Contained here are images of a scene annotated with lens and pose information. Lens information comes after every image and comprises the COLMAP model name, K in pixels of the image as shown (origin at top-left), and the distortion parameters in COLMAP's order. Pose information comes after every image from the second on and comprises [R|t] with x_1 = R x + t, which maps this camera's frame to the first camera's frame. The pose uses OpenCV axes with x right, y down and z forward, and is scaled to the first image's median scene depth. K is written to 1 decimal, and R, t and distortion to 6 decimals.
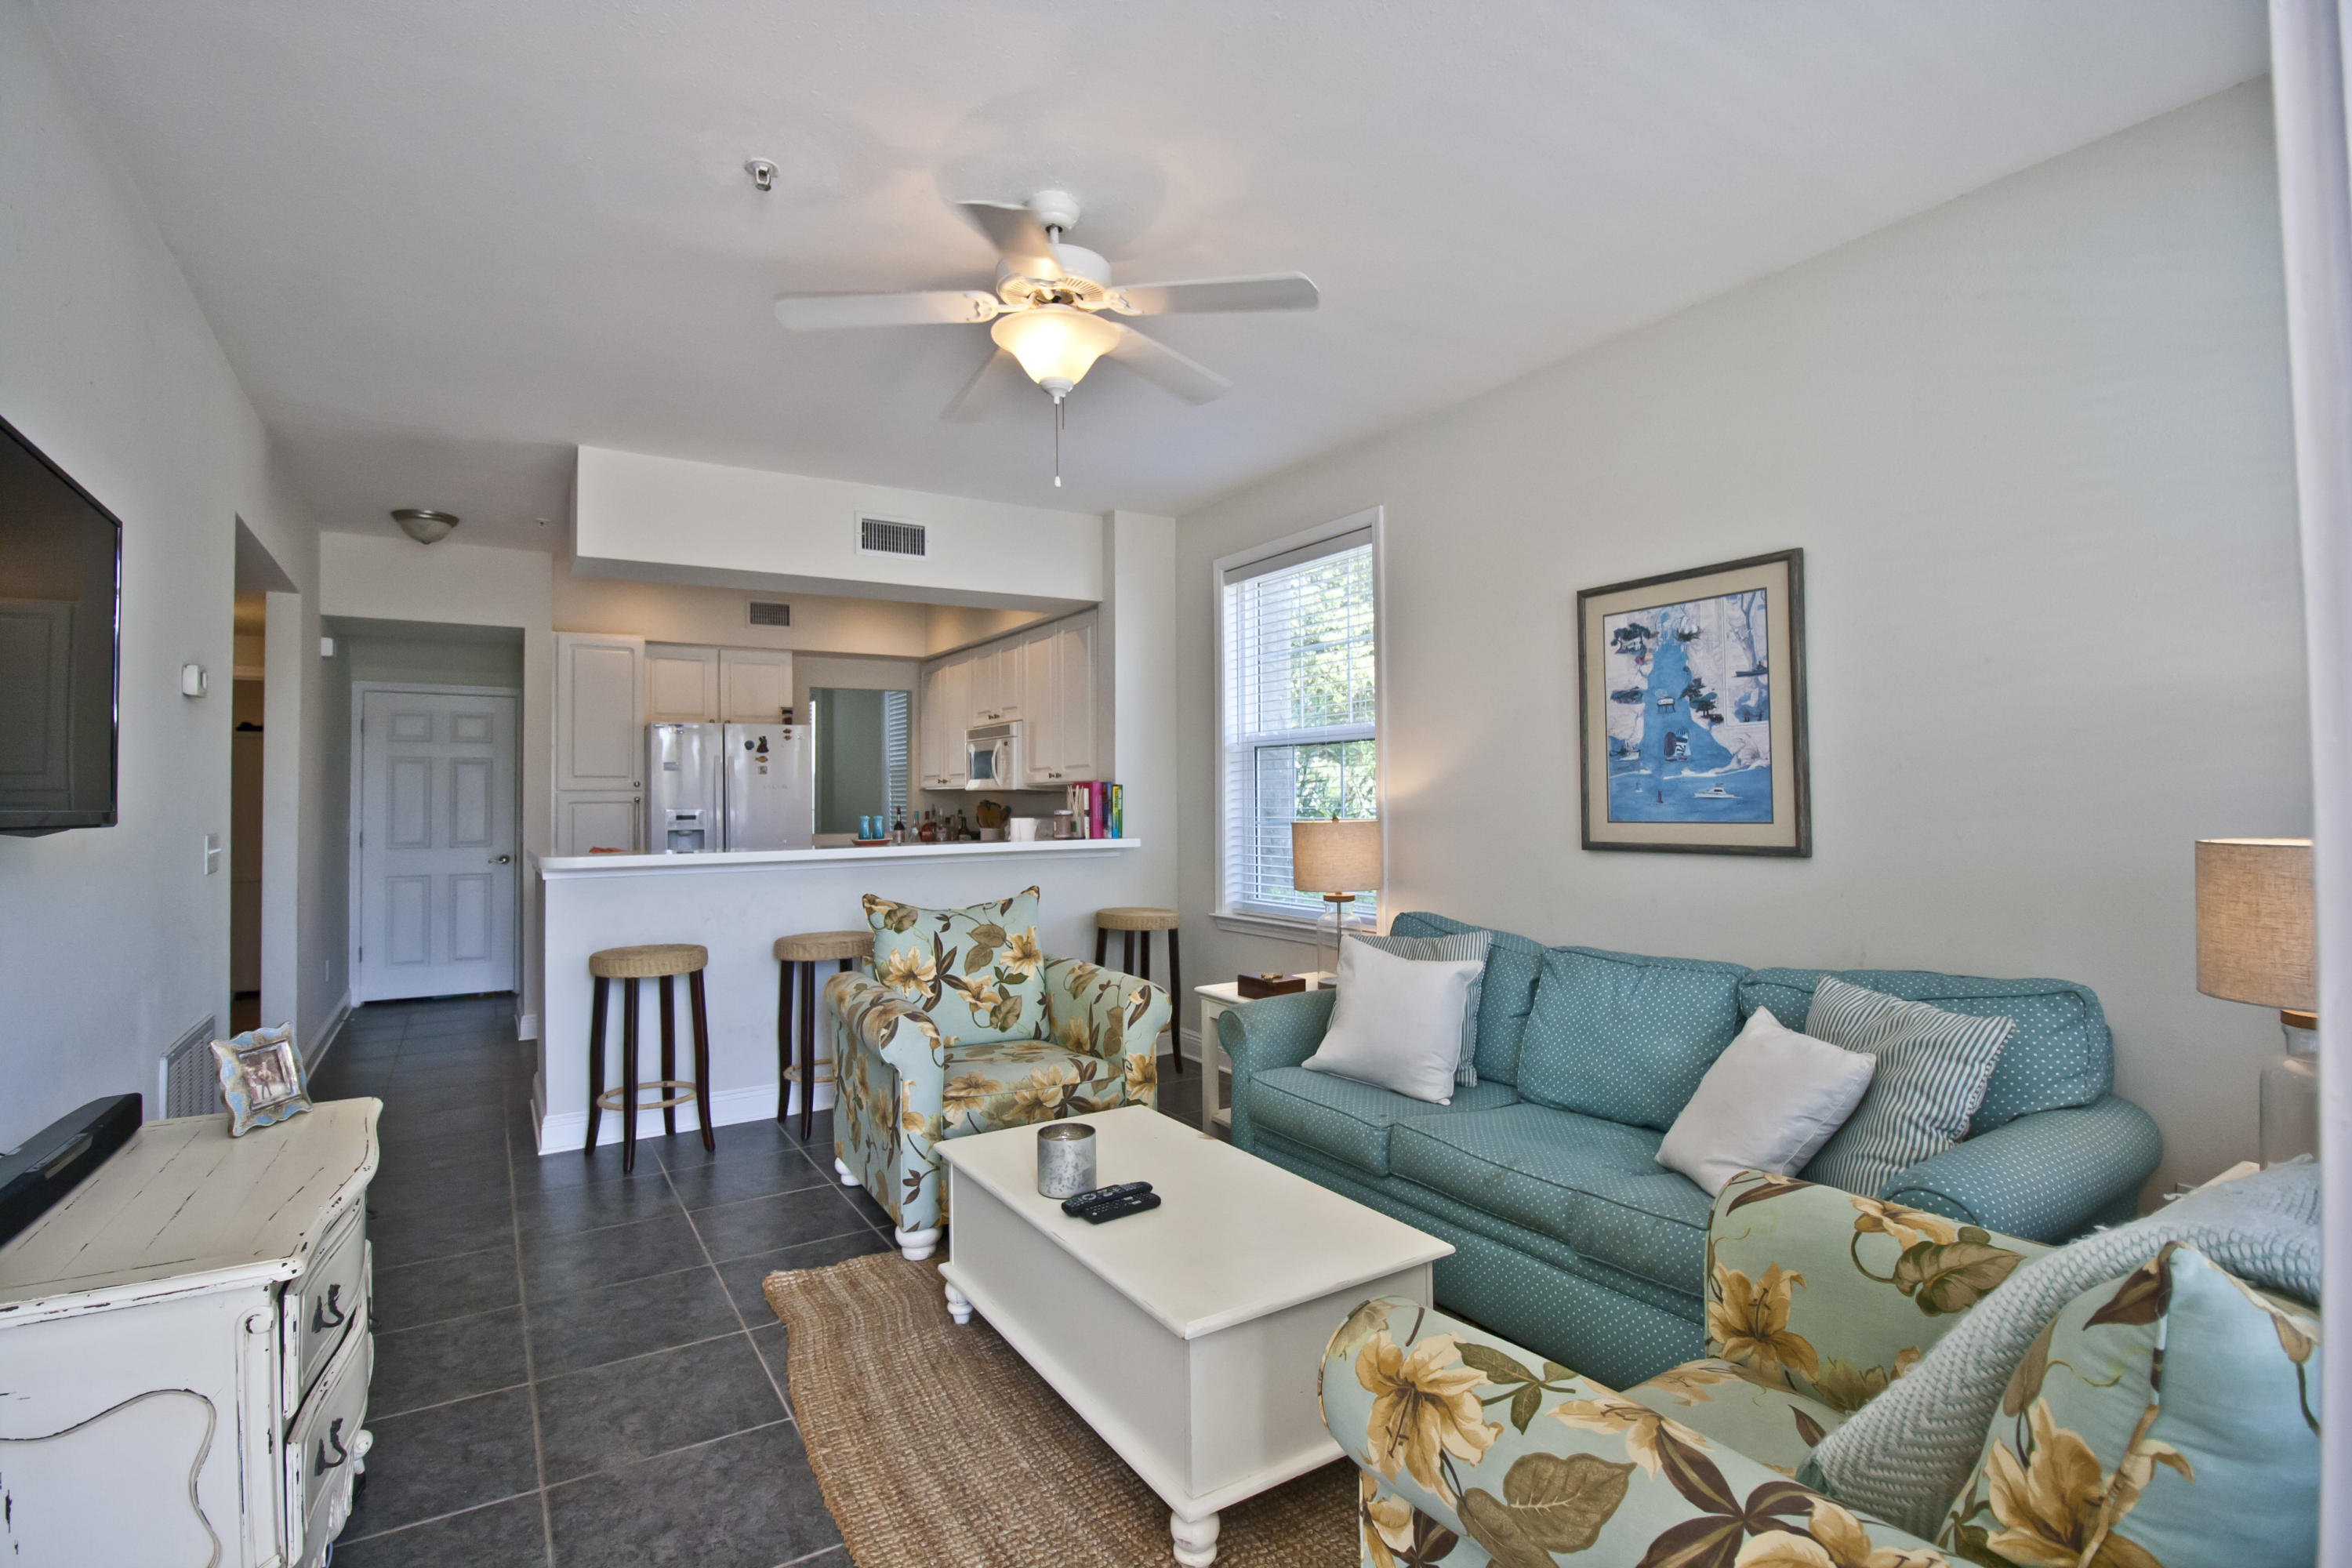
lens RADIAL K [[1098.3, 0, 1184.3], [0, 1098.3, 786.3], [0, 0, 1]] dist [0.001360, -0.011857]
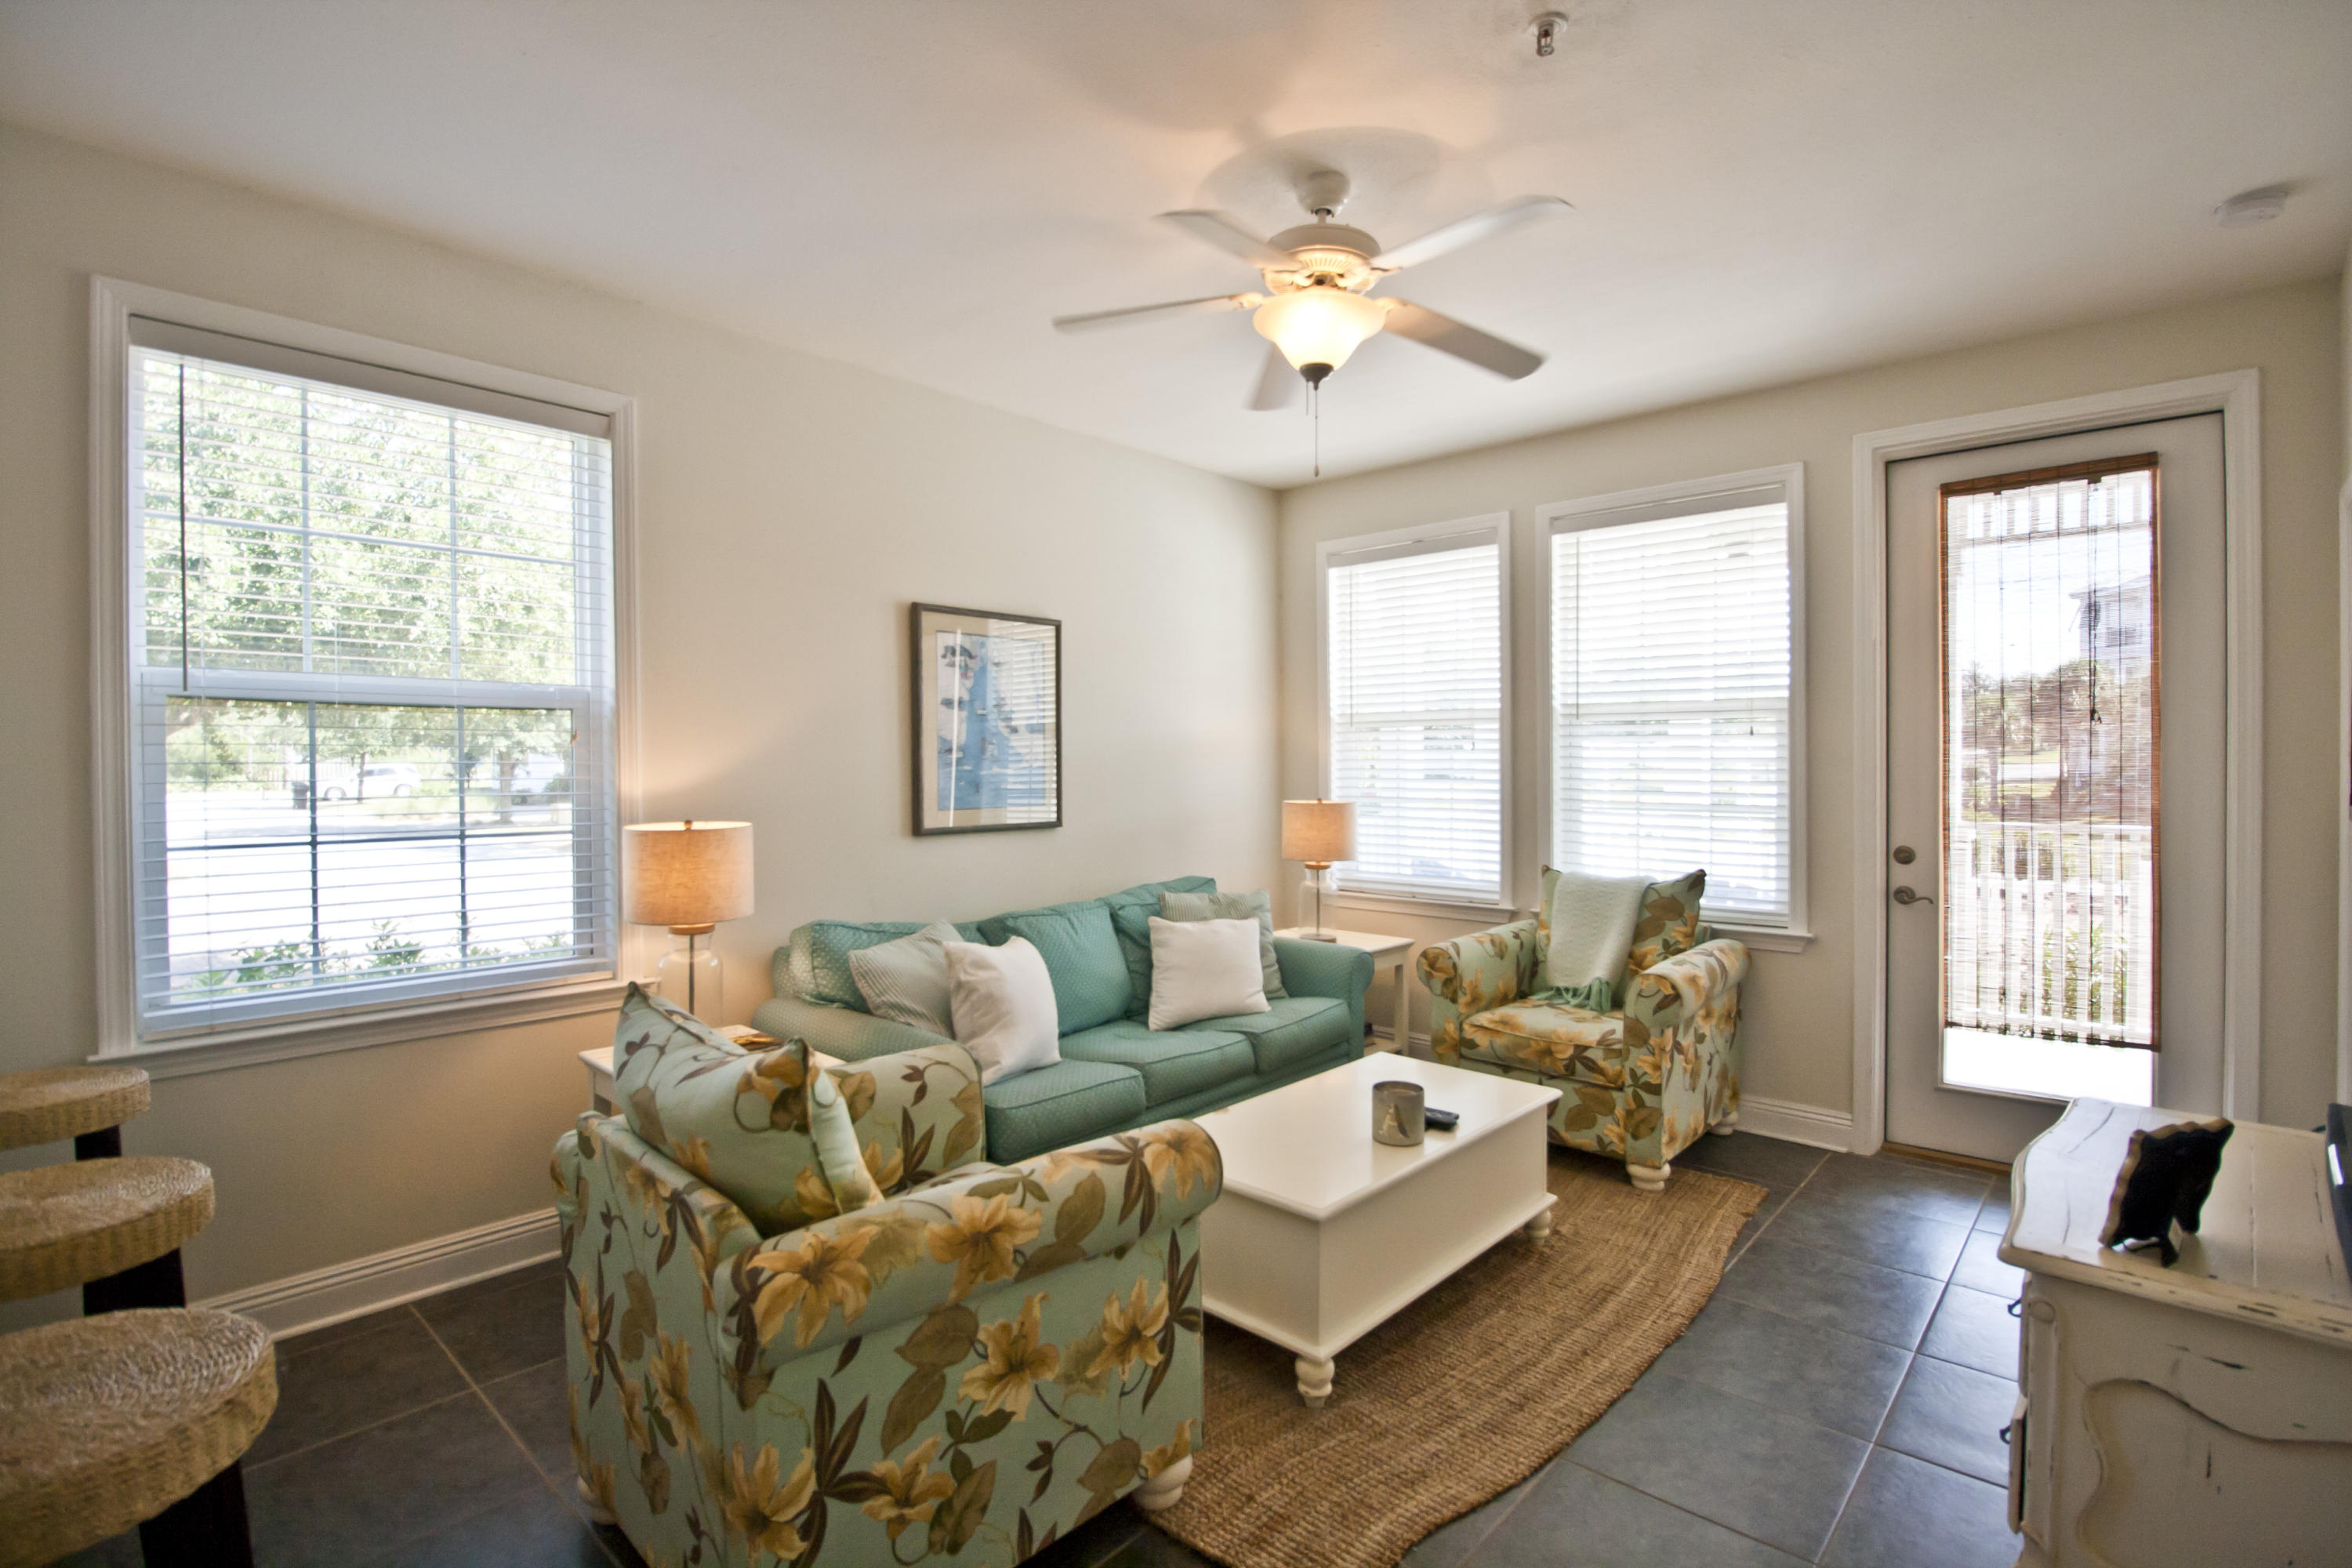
lens RADIAL K [[1098.3, 0, 1184.3], [0, 1098.3, 786.3], [0, 0, 1]] dist [0.001360, -0.011857]
pose [[-0.262721, -0.007540, 0.964842, -0.805256], [-0.003313, 0.999971, 0.006913, -0.001918], [-0.964866, -0.001381, -0.262738, 1.066871]]
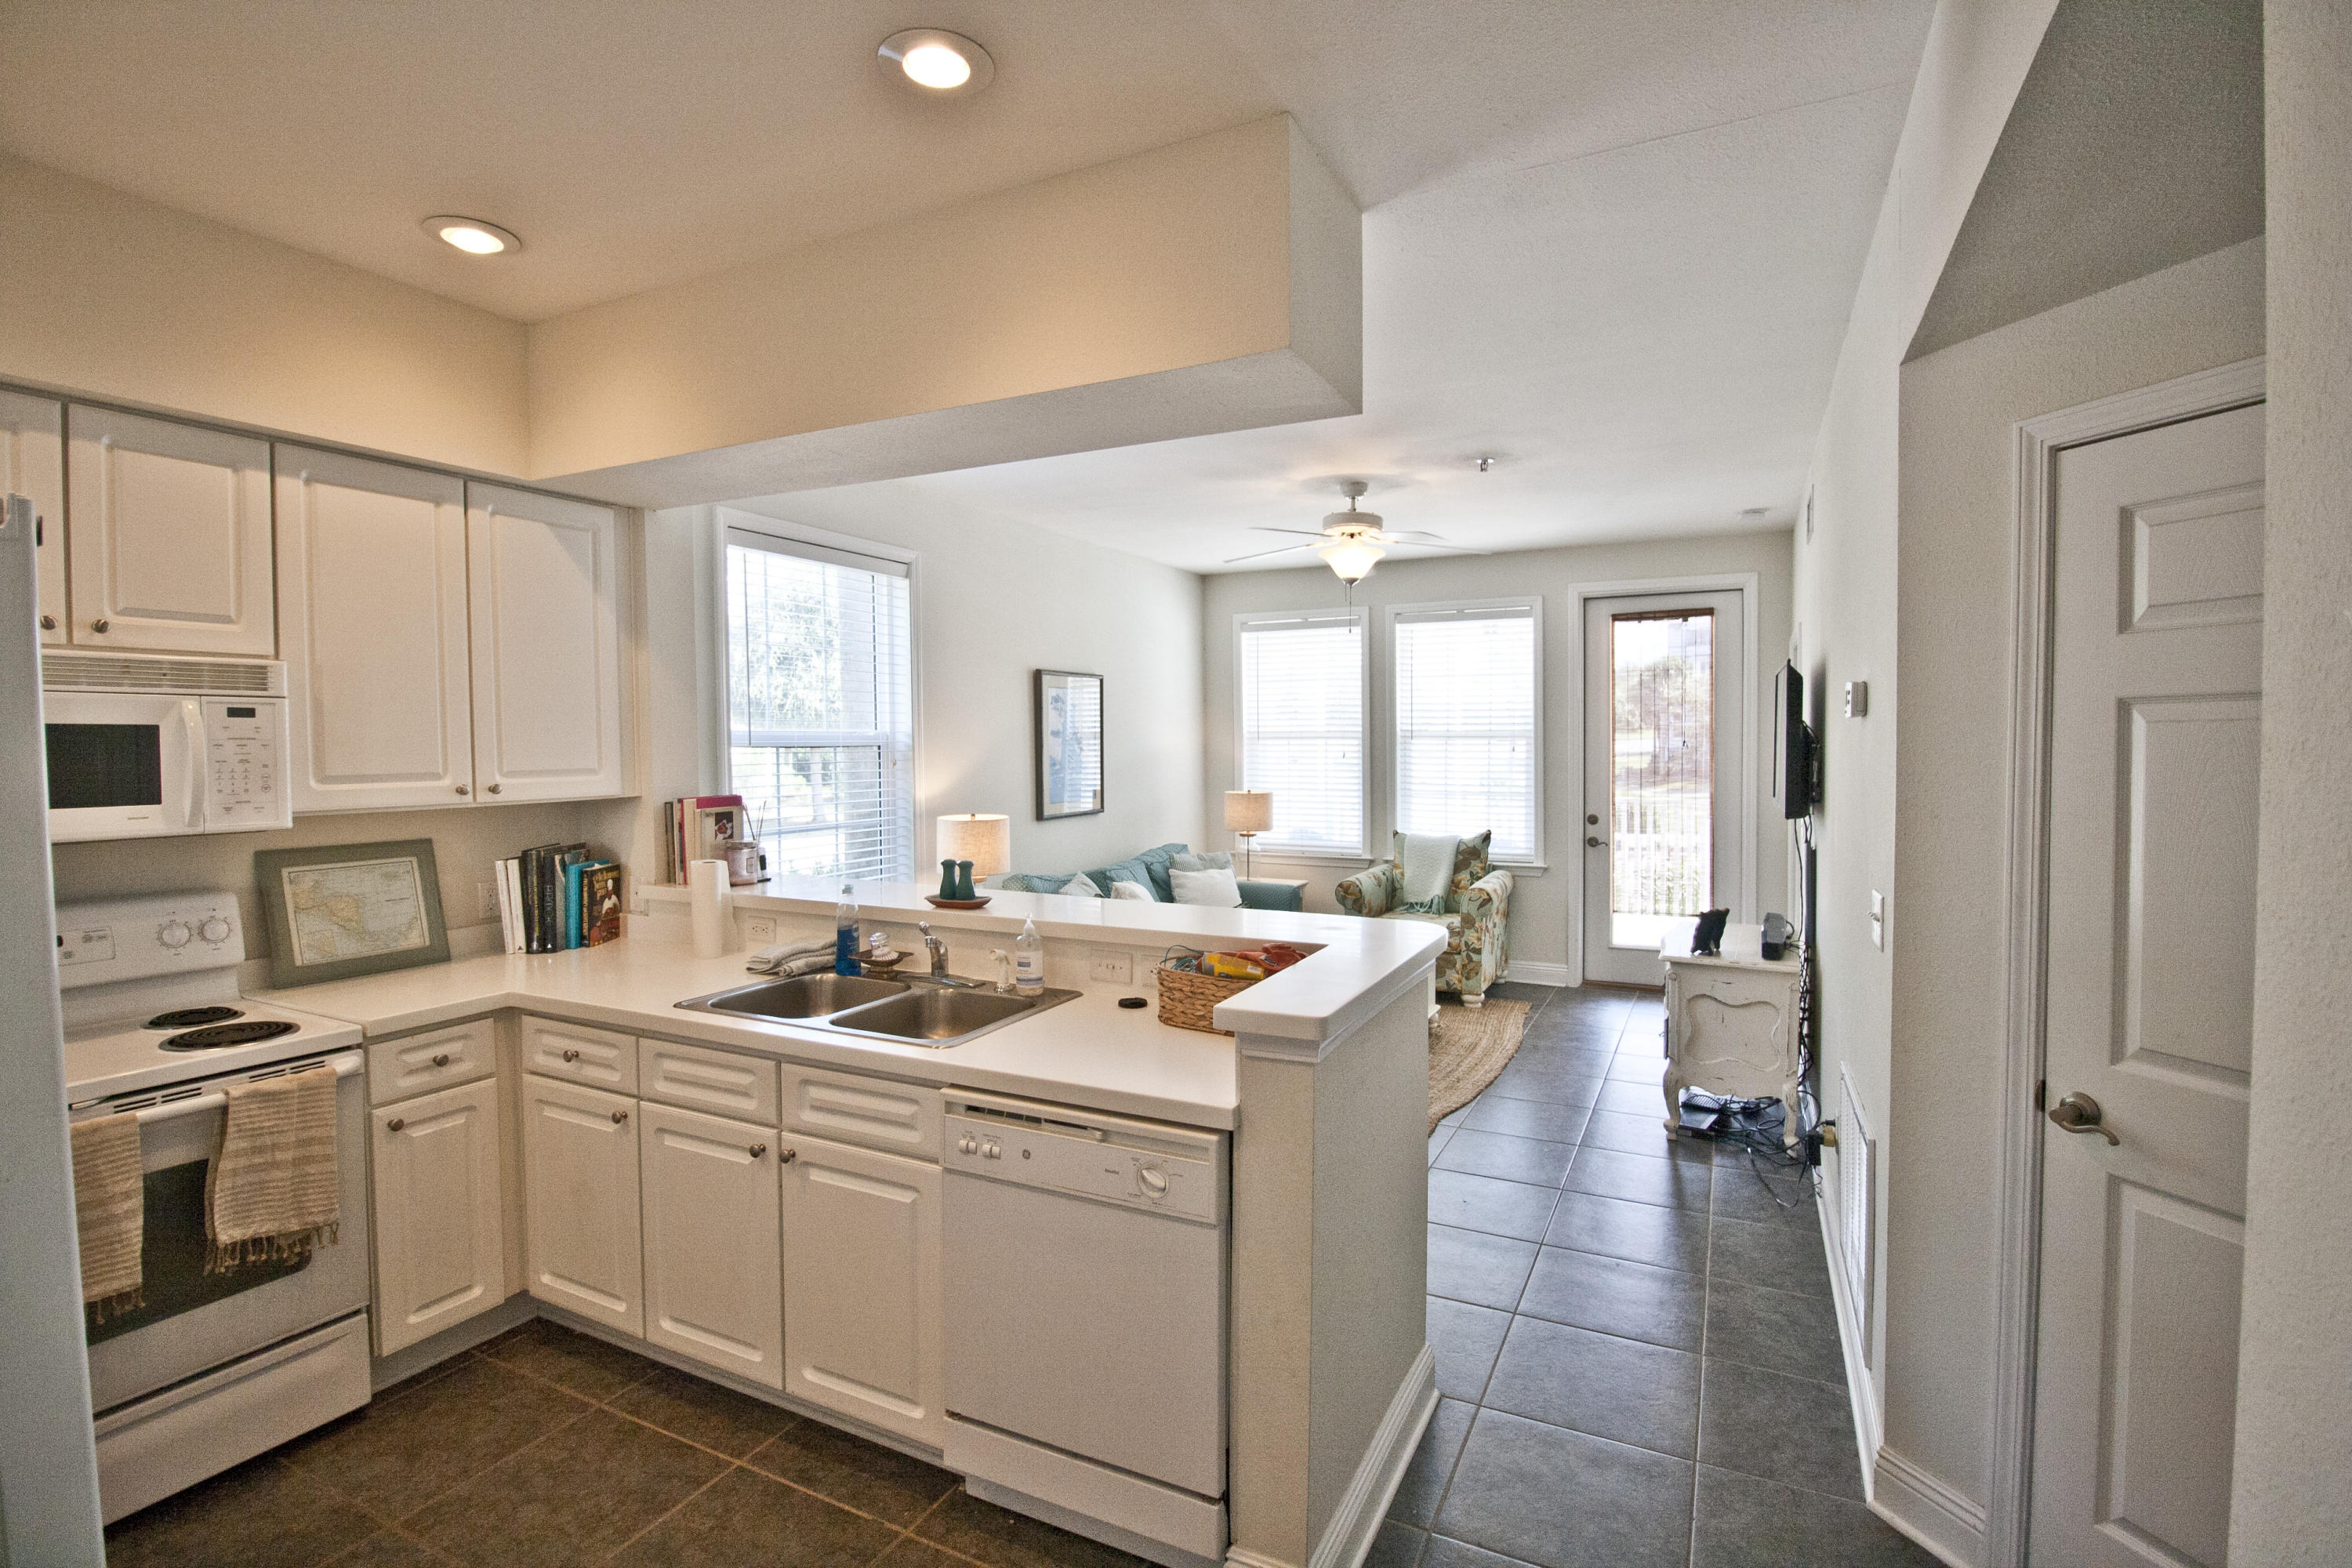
lens RADIAL K [[1098.3, 0, 1184.3], [0, 1098.3, 786.3], [0, 0, 1]] dist [0.001360, -0.011857]
pose [[-0.513715, -0.023039, 0.857652, -1.261523], [0.002495, 0.999595, 0.028346, -0.045894], [-0.857958, 0.016702, -0.513449, 1.742596]]
